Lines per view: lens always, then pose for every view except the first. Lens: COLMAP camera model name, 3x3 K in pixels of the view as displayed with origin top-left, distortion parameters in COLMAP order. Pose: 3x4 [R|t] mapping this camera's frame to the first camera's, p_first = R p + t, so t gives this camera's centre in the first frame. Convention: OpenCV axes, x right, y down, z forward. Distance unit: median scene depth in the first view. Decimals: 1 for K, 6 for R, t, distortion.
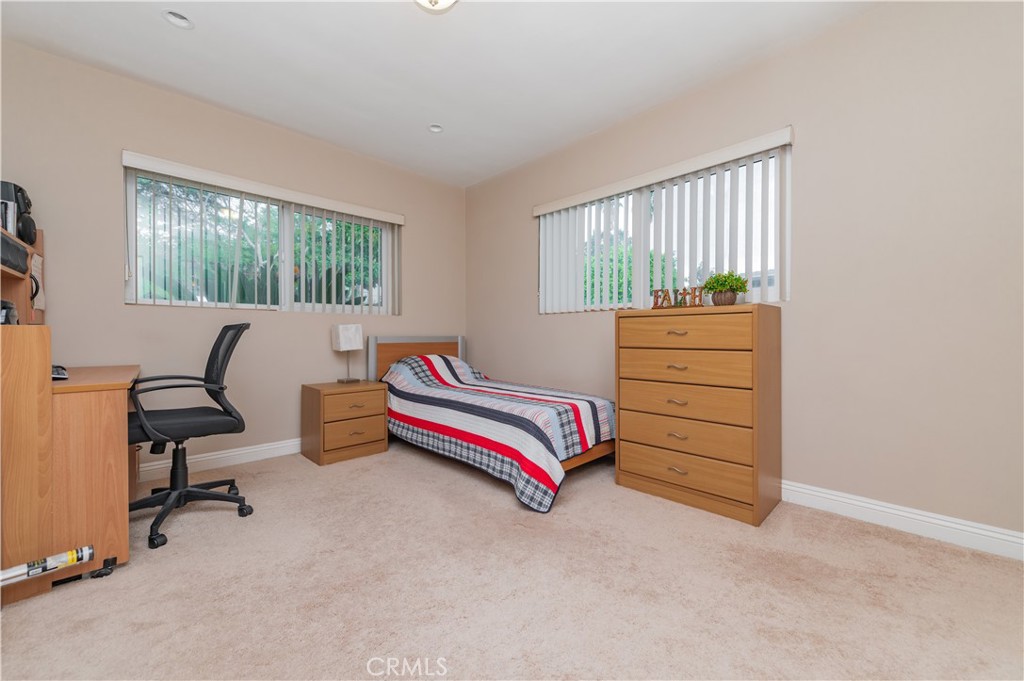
lens RADIAL K [[402.2, 0, 515.4], [0, 402.2, 337.9], [0, 0, 1]] dist [0.013620, -0.003402]
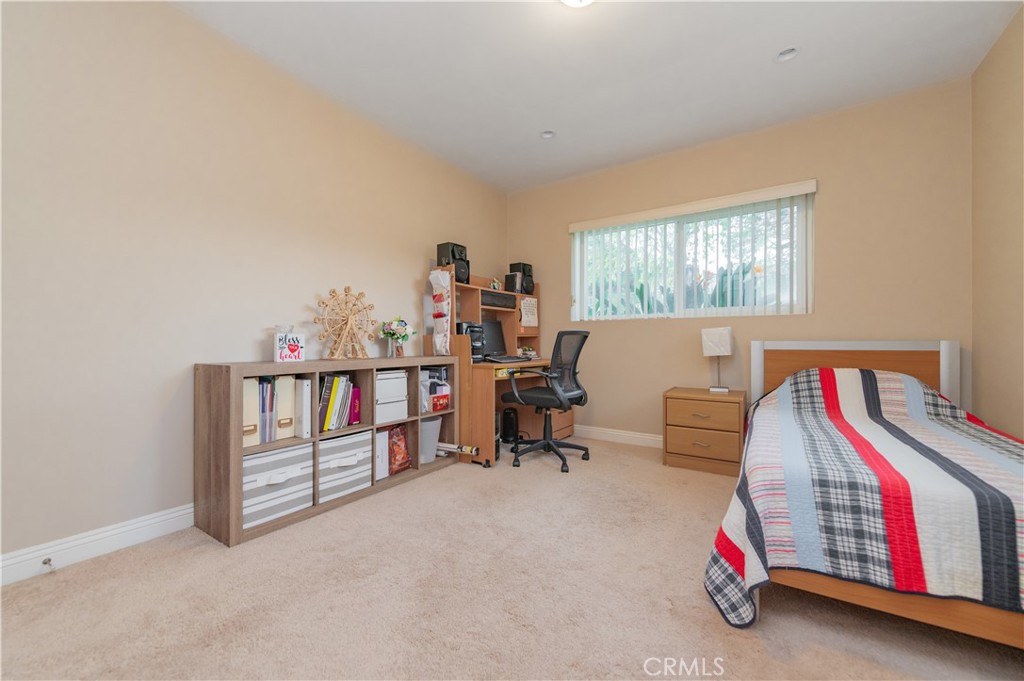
lens RADIAL K [[402.2, 0, 514.8], [0, 402.2, 343.8], [0, 0, 1]] dist [0.013620, -0.003402]
pose [[0.203418, 0.000947, -0.979092, 0.549775], [-0.007096, 0.999975, -0.000507, 0.009171], [0.979066, 0.007051, 0.203420, 0.495747]]
